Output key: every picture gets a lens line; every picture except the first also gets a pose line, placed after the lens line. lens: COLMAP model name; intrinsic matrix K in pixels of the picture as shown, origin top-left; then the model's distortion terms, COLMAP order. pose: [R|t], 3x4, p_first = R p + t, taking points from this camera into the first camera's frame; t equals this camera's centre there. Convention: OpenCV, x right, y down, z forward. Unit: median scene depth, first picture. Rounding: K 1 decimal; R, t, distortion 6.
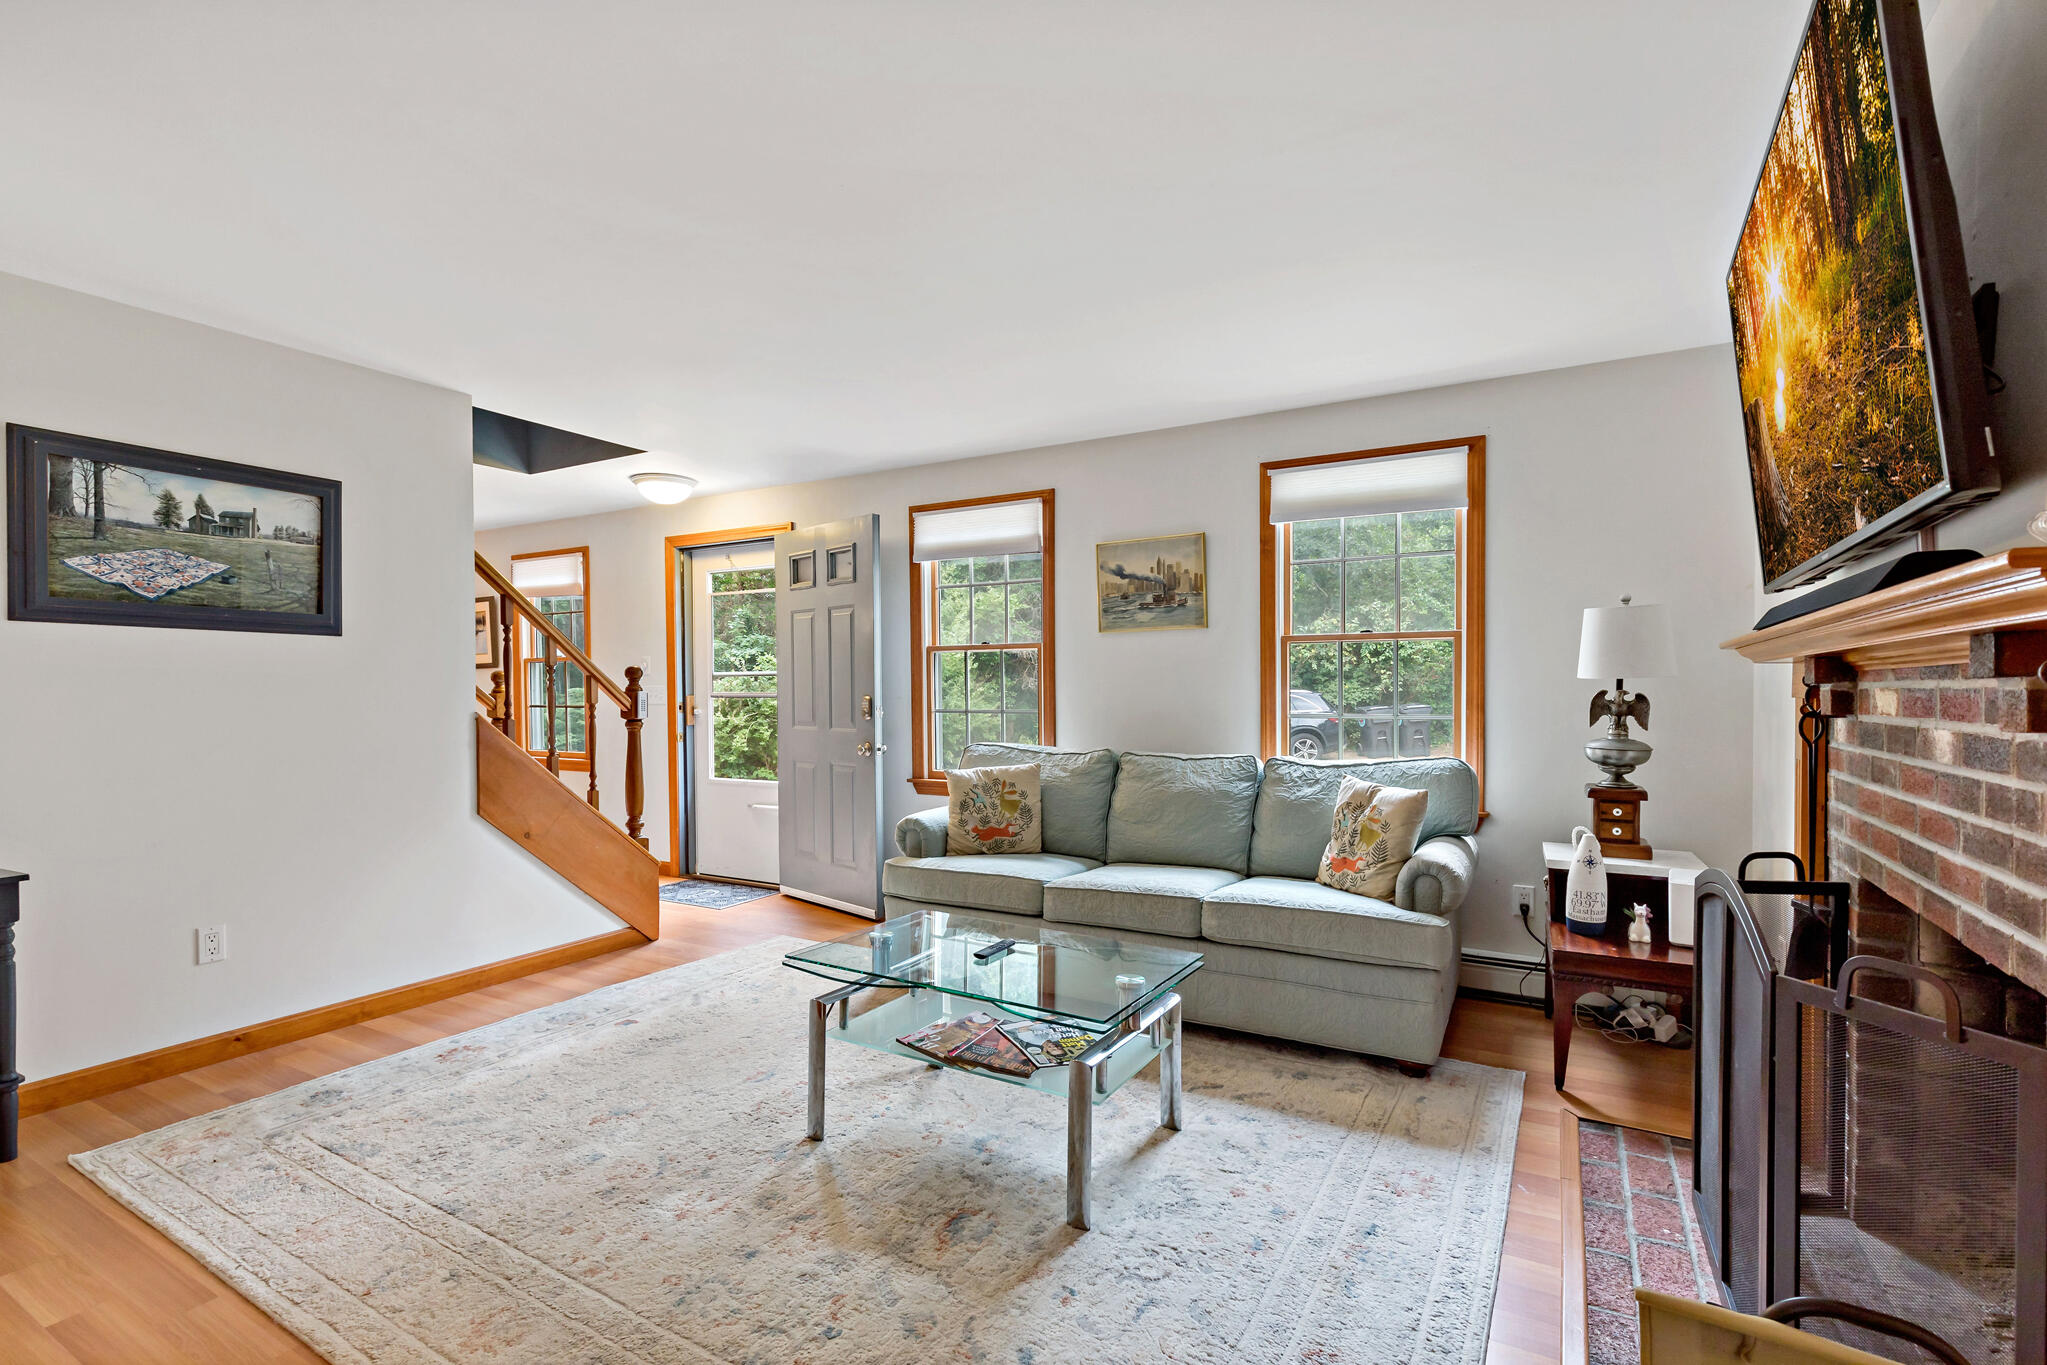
lens RADIAL K [[944.6, 0, 1031.7], [0, 944.6, 683.3], [0, 0, 1]] dist [-0.000143, -0.000045]
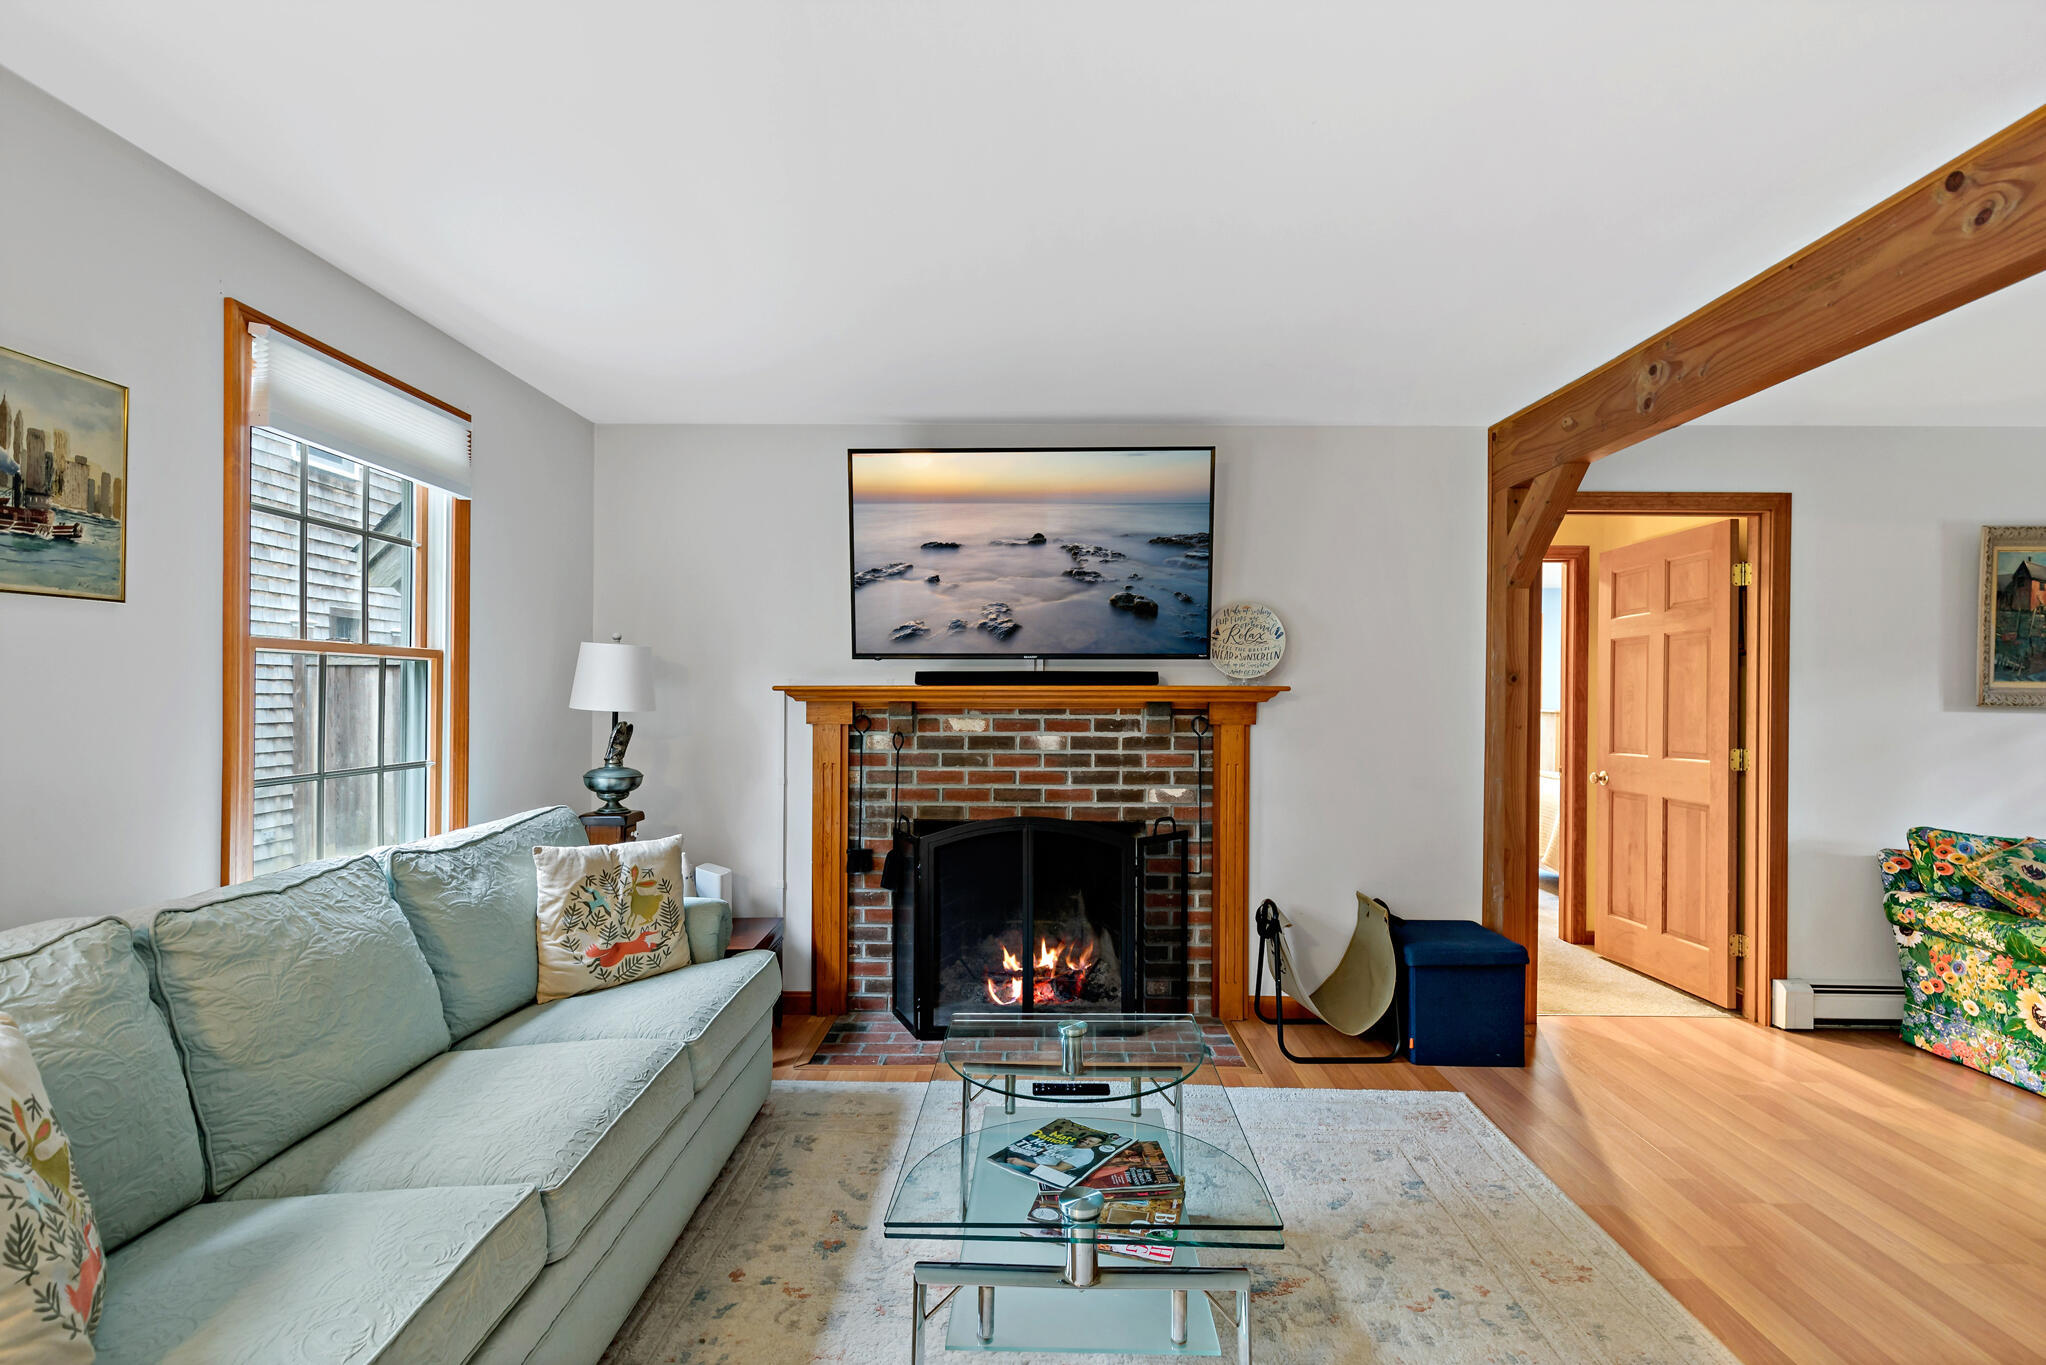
lens RADIAL K [[944.2, 0, 1033.7], [0, 944.2, 697.8], [0, 0, 1]] dist [-0.000143, -0.000045]
pose [[-0.505180, 0.009879, 0.862958, -0.419402], [0.007061, 0.999948, -0.007313, -0.009127], [-0.862985, 0.002399, -0.505224, 0.883207]]
